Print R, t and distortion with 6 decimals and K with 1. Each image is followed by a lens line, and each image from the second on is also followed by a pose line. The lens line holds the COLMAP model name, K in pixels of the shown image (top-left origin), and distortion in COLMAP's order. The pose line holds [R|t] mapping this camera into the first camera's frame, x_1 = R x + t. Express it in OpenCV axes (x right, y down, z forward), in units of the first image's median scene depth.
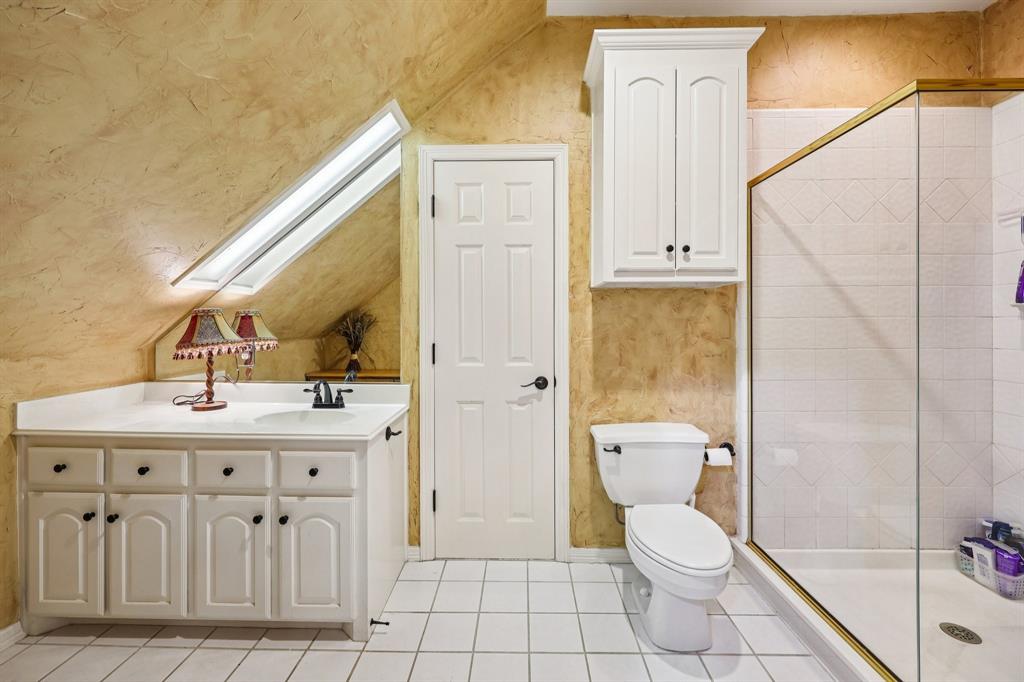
lens RADIAL K [[381.6, 0, 511.2], [0, 381.6, 318.9], [0, 0, 1]] dist [-0.006125, -0.000069]
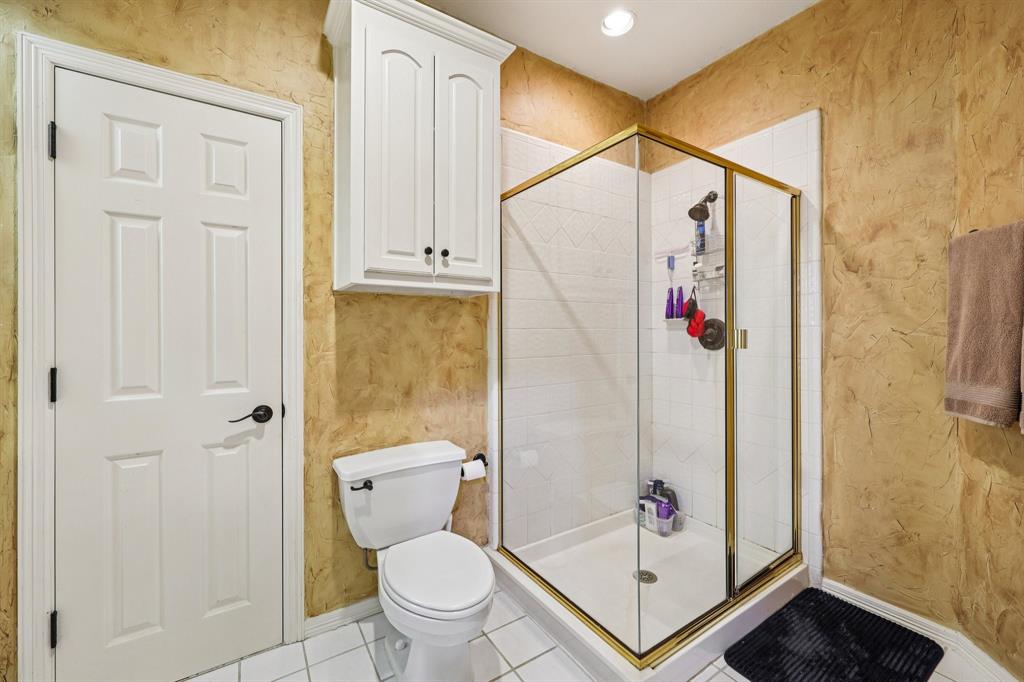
lens RADIAL K [[415.1, 0, 516.5], [0, 415.1, 333.2], [0, 0, 1]] dist [0.002512, 0.000632]
pose [[0.811239, -0.000426, 0.584715, 0.008299], [-0.004936, 0.999959, 0.007577, 0.001250], [-0.584694, -0.009033, 0.811203, 0.059278]]
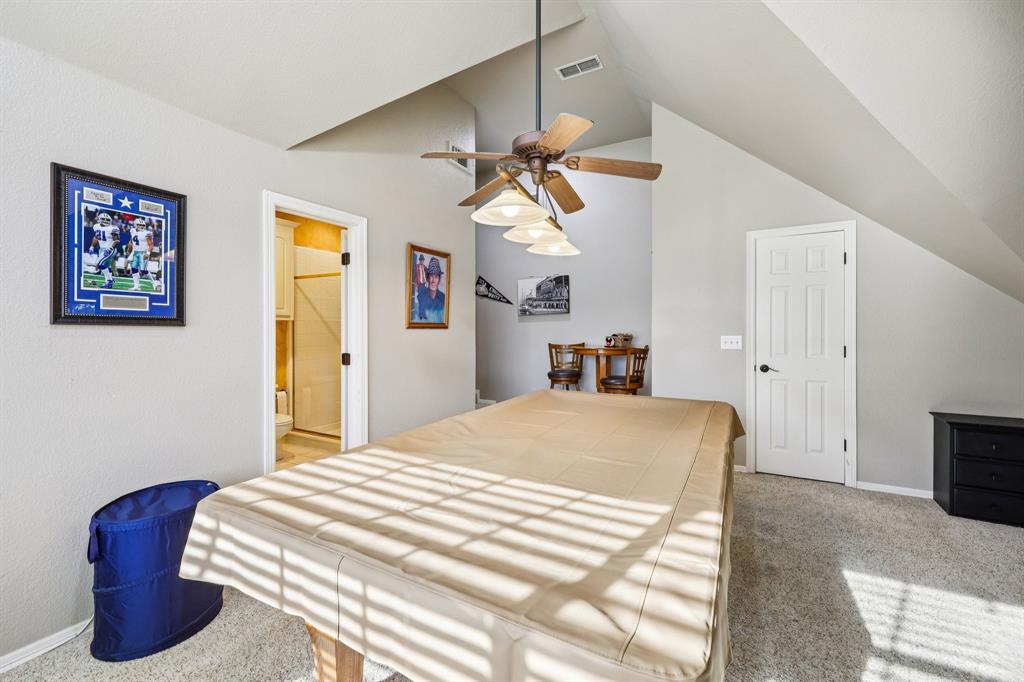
lens RADIAL K [[415.1, 0, 511.8], [0, 415.1, 337.7], [0, 0, 1]] dist [0.002512, 0.000632]
pose [[0.465042, 0.004034, 0.885280, -0.916448], [-0.006788, 0.999976, -0.000991, 0.007279], [-0.885263, -0.005548, 0.465058, -1.254988]]
